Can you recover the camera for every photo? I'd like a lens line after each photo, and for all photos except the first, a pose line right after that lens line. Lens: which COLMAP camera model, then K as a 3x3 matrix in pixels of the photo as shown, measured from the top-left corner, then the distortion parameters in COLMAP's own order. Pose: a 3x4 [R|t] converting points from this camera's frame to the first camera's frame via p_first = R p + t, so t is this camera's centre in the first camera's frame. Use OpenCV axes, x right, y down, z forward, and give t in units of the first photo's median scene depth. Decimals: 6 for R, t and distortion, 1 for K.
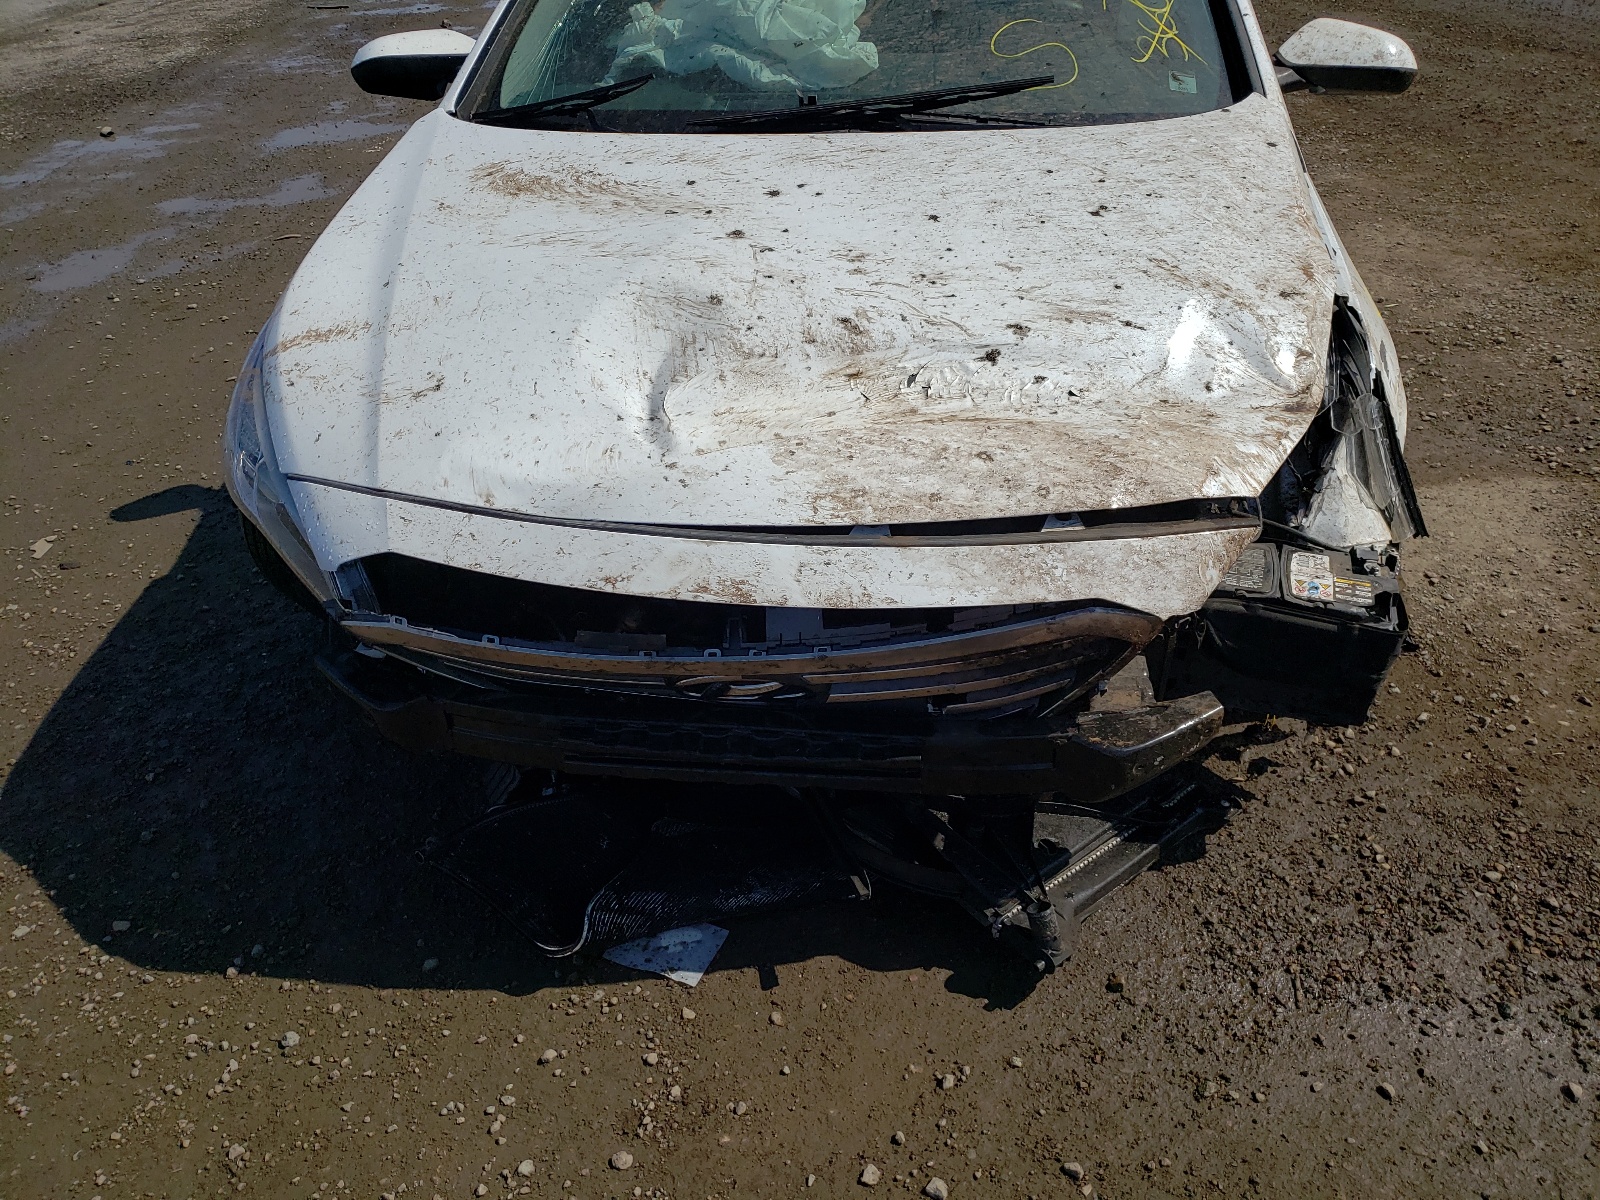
lens RADIAL K [[1321.3, 0, 800.0], [0, 1321.3, 600.0], [0, 0, 1]] dist [0.049647, -0.003687]
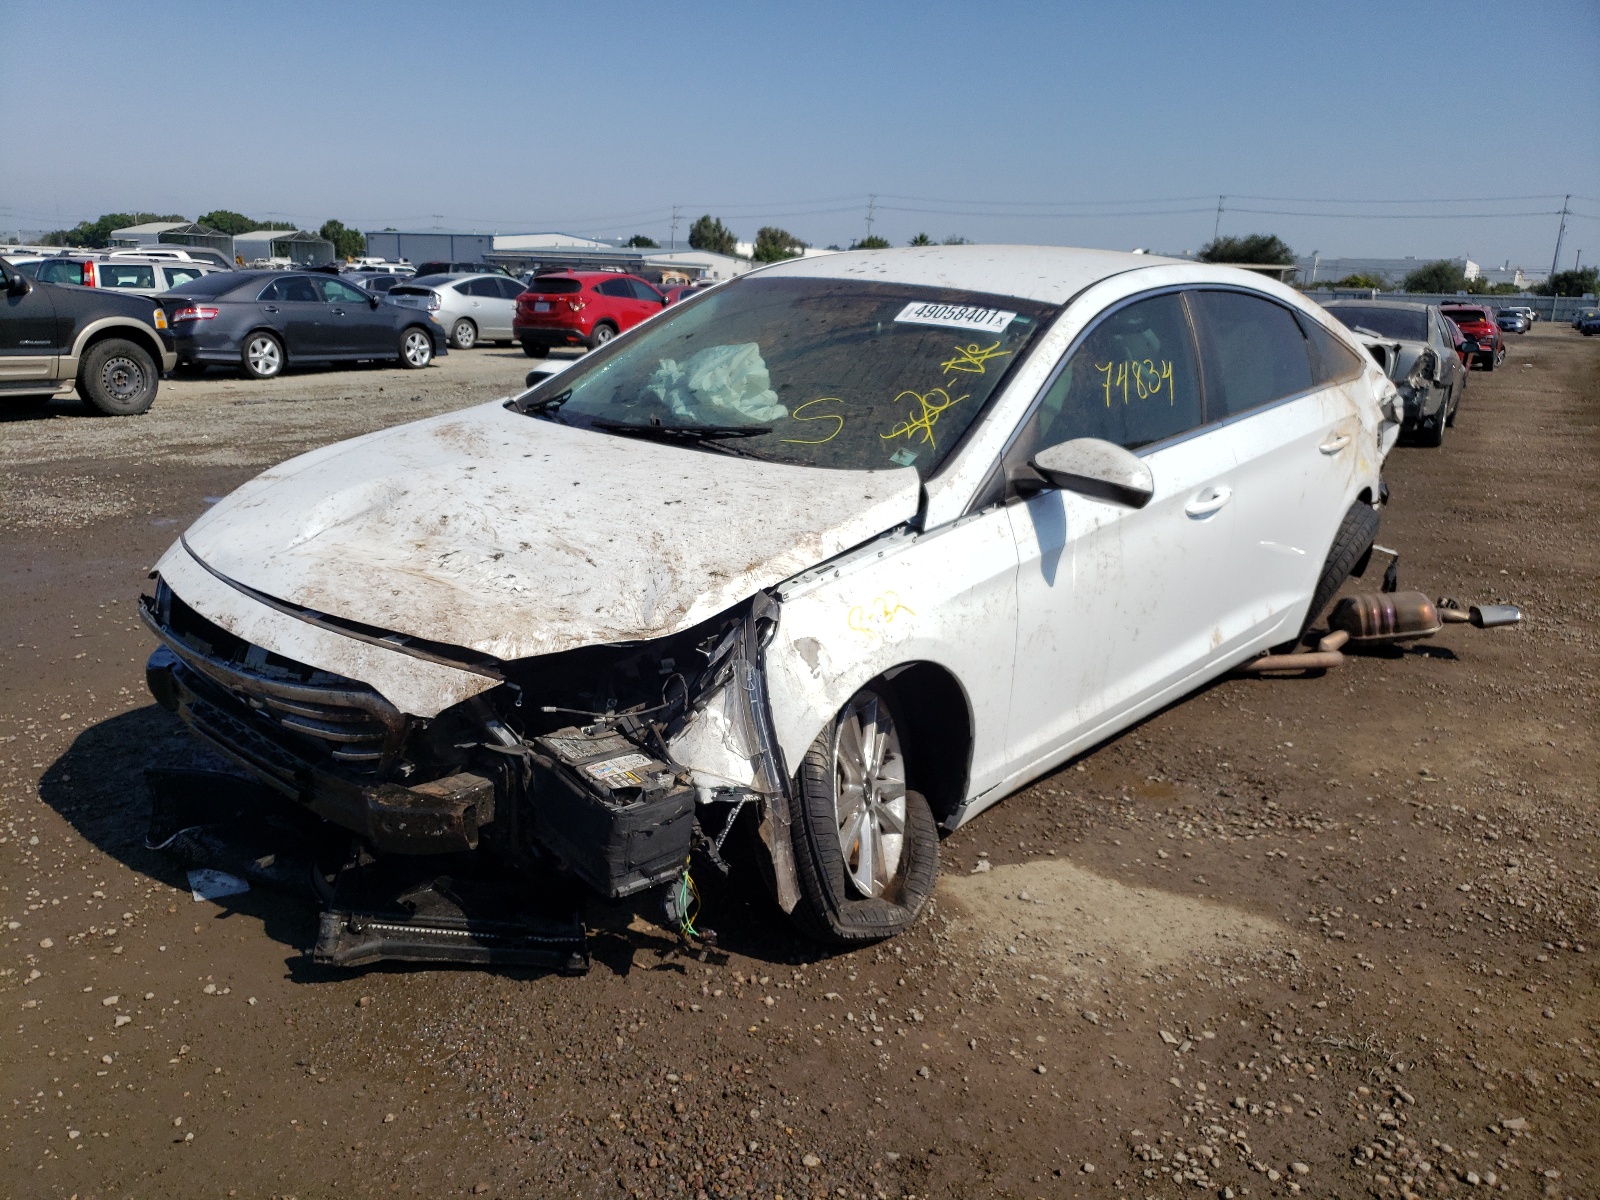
lens RADIAL K [[1321.3, 0, 800.0], [0, 1321.3, 600.0], [0, 0, 1]] dist [0.049647, -0.003687]
pose [[0.797456, 0.214095, -0.564116, 1.364177], [-0.374923, 0.908356, -0.185264, 0.007584], [0.472754, 0.359240, 0.804643, -0.007267]]
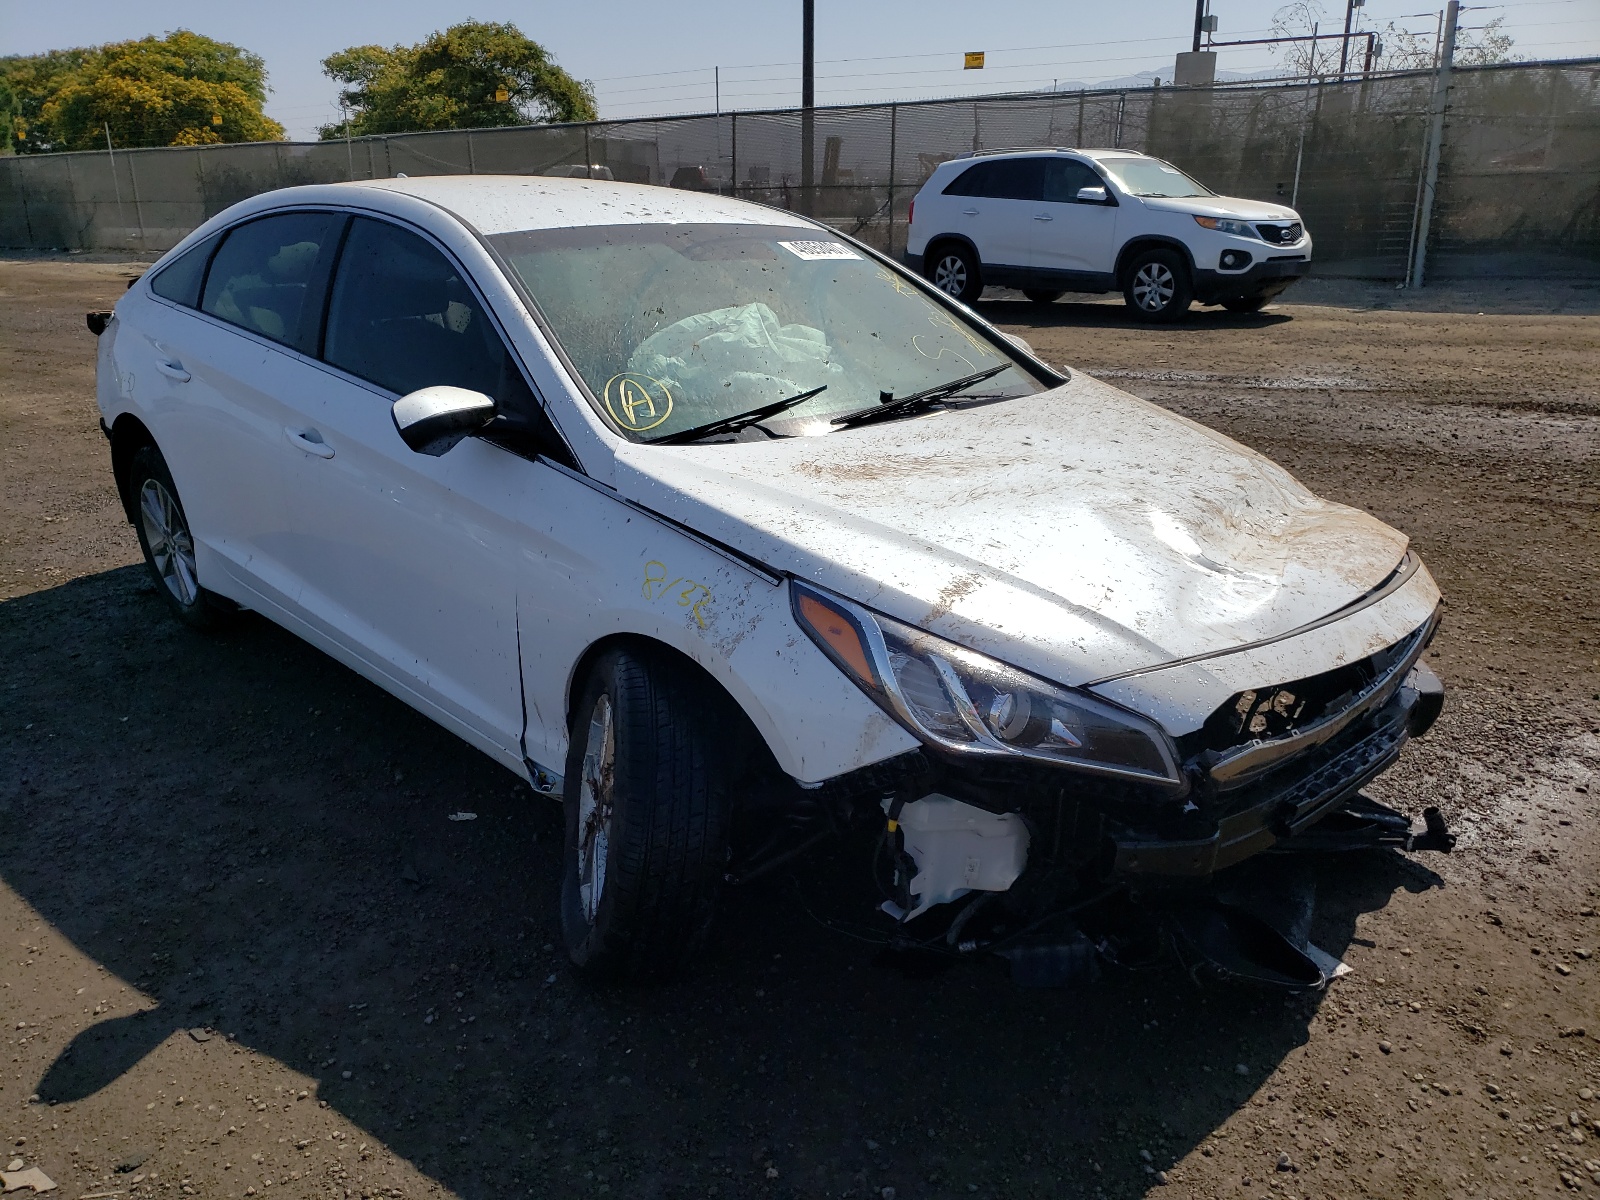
lens RADIAL K [[1321.3, 0, 800.0], [0, 1321.3, 600.0], [0, 0, 1]] dist [0.049647, -0.003687]
pose [[0.596319, -0.196999, 0.778200, -1.533853], [0.397327, 0.914778, -0.072890, -0.190640], [-0.697521, 0.352666, 0.623772, 0.466236]]
